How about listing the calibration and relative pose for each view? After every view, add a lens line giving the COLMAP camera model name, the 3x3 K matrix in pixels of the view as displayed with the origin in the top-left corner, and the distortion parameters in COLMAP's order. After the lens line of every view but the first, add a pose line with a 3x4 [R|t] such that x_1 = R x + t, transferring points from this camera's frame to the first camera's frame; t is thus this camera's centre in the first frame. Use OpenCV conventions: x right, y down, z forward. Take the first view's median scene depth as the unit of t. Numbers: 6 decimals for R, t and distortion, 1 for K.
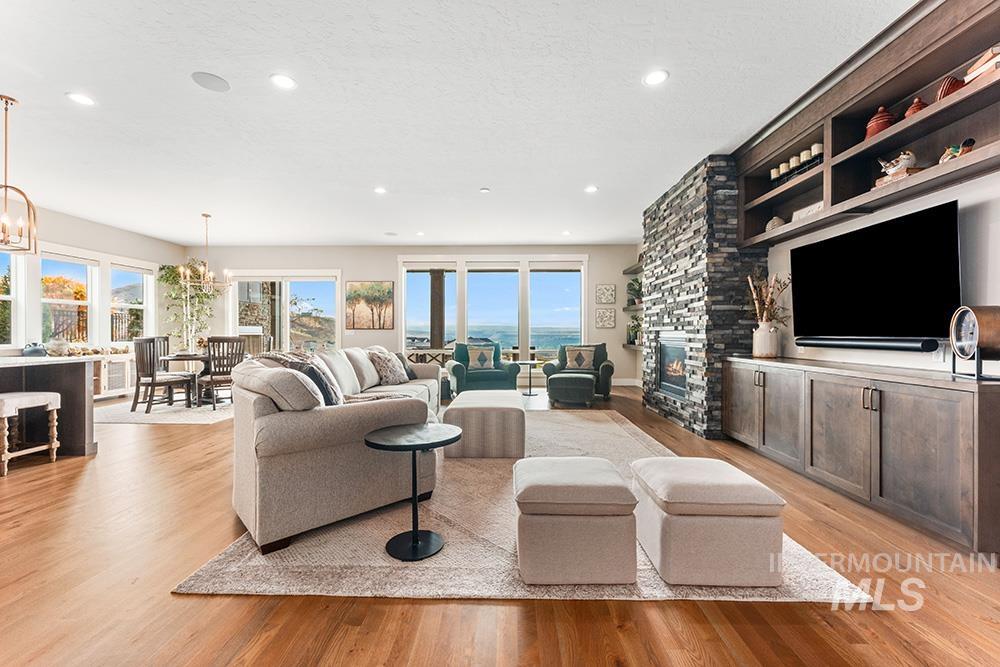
lens RADIAL K [[403.2, 0, 501.3], [0, 403.2, 337.0], [0, 0, 1]] dist [0.001825, 0.000262]
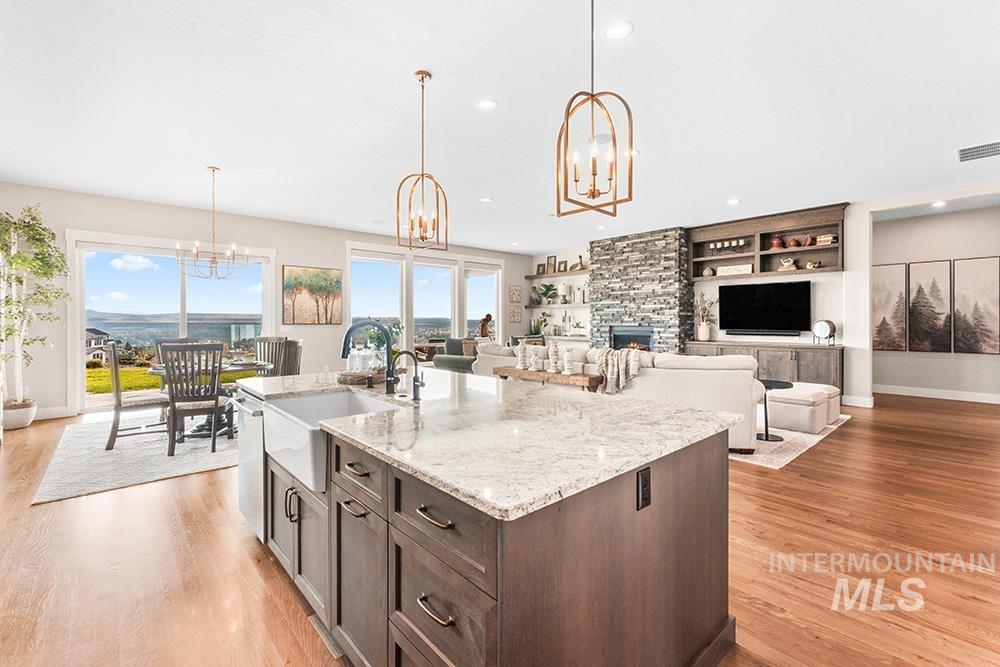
lens RADIAL K [[433.6, 0, 502.0], [0, 433.6, 320.3], [0, 0, 1]] dist [0.002063, 0.000367]
pose [[0.731145, -0.001281, 0.682221, -0.939783], [0.009353, 0.999923, -0.008145, -0.024583], [-0.682158, 0.012336, 0.731100, 0.105831]]
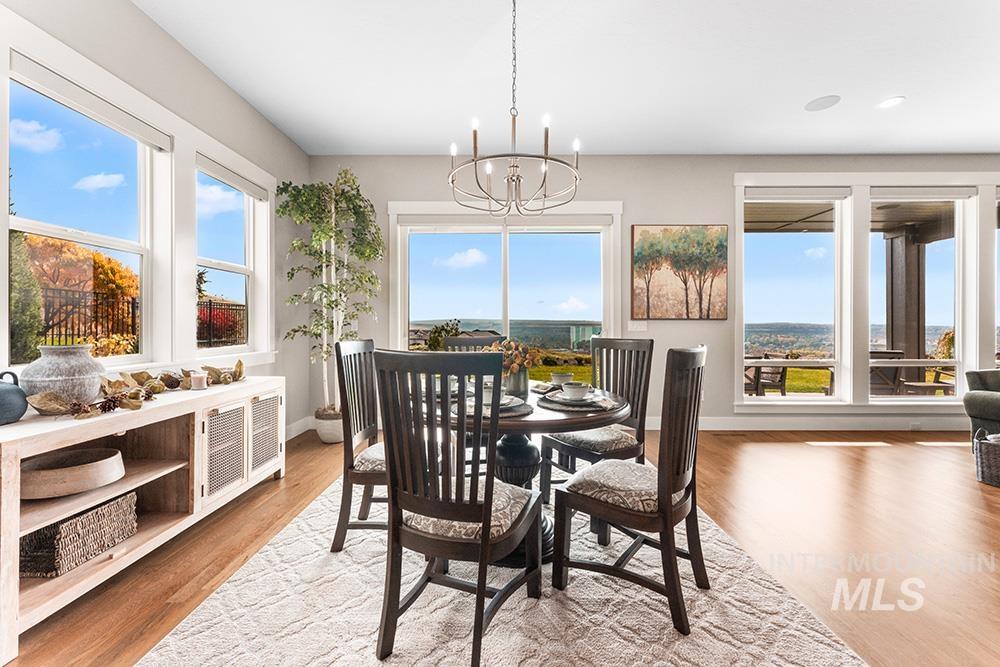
lens RADIAL K [[402.2, 0, 500.0], [0, 402.2, 333.5], [0, 0, 1]] dist [-0.001935, -0.000264]
pose [[0.999980, -0.001473, 0.006109, -0.793901], [0.001431, 0.999975, 0.006873, -0.009007], [-0.006119, -0.006864, 0.999958, 0.716149]]
